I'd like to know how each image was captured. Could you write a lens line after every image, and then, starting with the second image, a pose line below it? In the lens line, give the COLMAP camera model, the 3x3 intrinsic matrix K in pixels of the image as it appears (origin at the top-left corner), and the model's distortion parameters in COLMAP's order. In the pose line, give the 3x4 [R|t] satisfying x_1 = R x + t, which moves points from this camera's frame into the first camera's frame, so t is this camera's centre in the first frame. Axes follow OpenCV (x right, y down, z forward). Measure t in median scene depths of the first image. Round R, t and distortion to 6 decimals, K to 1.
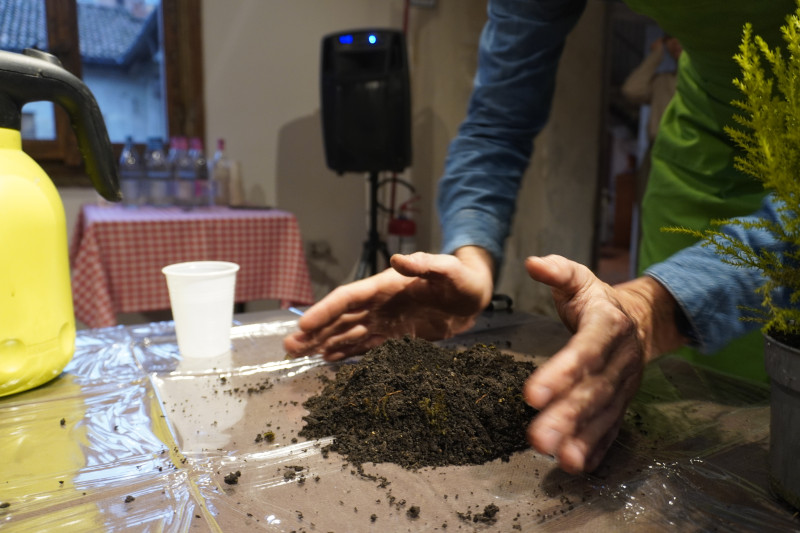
lens RADIAL K [[578.0, 0, 397.4], [0, 578.0, 270.0], [0, 0, 1]] dist [-0.041846, 0.003479]
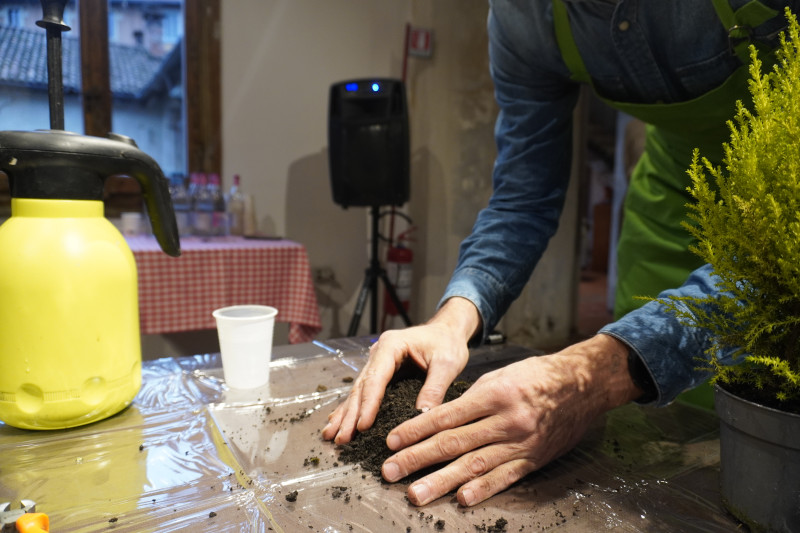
lens RADIAL K [[539.6, 0, 399.7], [0, 539.6, 264.3], [0, 0, 1]] dist [-0.049823, 0.014085]
pose [[0.999857, 0.007180, 0.015290, -0.012145], [-0.006466, 0.998907, -0.046299, -0.014195], [-0.015606, 0.046194, 0.998811, -0.029318]]
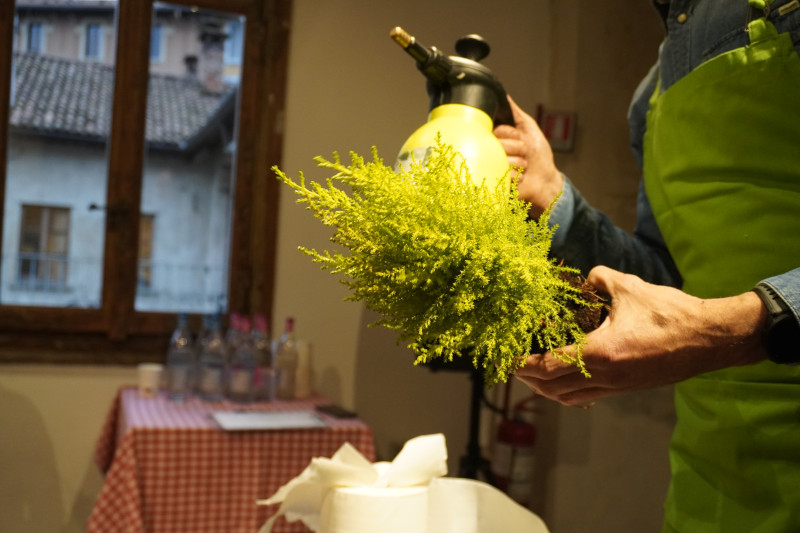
lens RADIAL K [[843.3, 0, 391.8], [0, 843.3, 269.1], [0, 0, 1]] dist [-0.015845, 0.000000]
pose [[0.982019, 0.042274, -0.183986, 0.062208], [-0.076295, 0.980340, -0.181968, -0.108902], [0.172677, 0.192734, 0.965938, -0.175674]]
